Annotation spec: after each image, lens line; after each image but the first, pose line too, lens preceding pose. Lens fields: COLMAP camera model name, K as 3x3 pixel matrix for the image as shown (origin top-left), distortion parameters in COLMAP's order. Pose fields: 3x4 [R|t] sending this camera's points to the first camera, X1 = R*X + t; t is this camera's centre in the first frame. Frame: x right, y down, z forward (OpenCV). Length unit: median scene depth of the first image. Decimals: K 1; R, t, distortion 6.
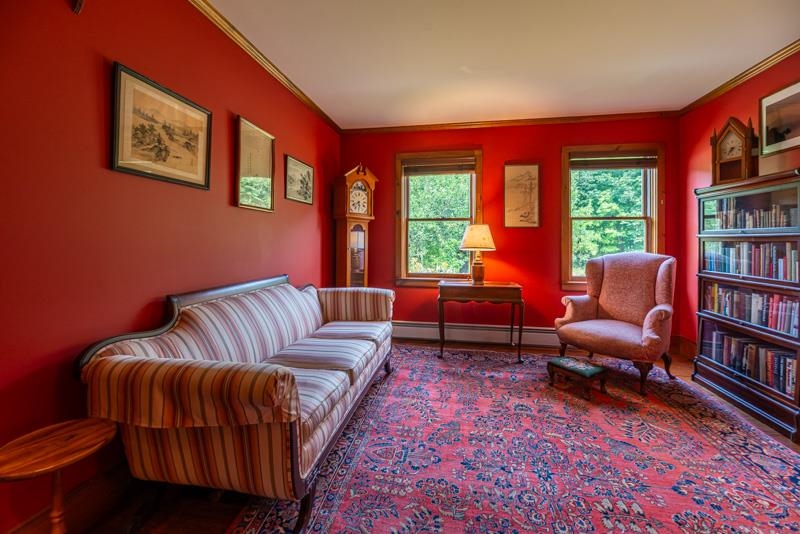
lens RADIAL K [[347.9, 0, 400.4], [0, 347.9, 249.7], [0, 0, 1]] dist [-0.000427, -0.000073]
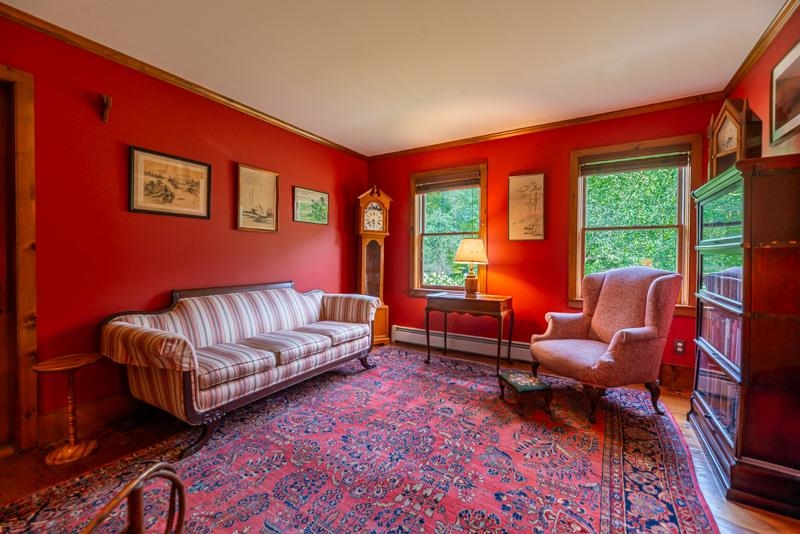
lens RADIAL K [[345.2, 0, 396.5], [0, 345.2, 269.6], [0, 0, 1]] dist [0.000070, 0.000002]
pose [[0.928401, 0.013945, -0.371318, 0.476366], [-0.007621, 0.999800, 0.018494, 0.002927], [0.371502, -0.014340, 0.928321, -0.027779]]
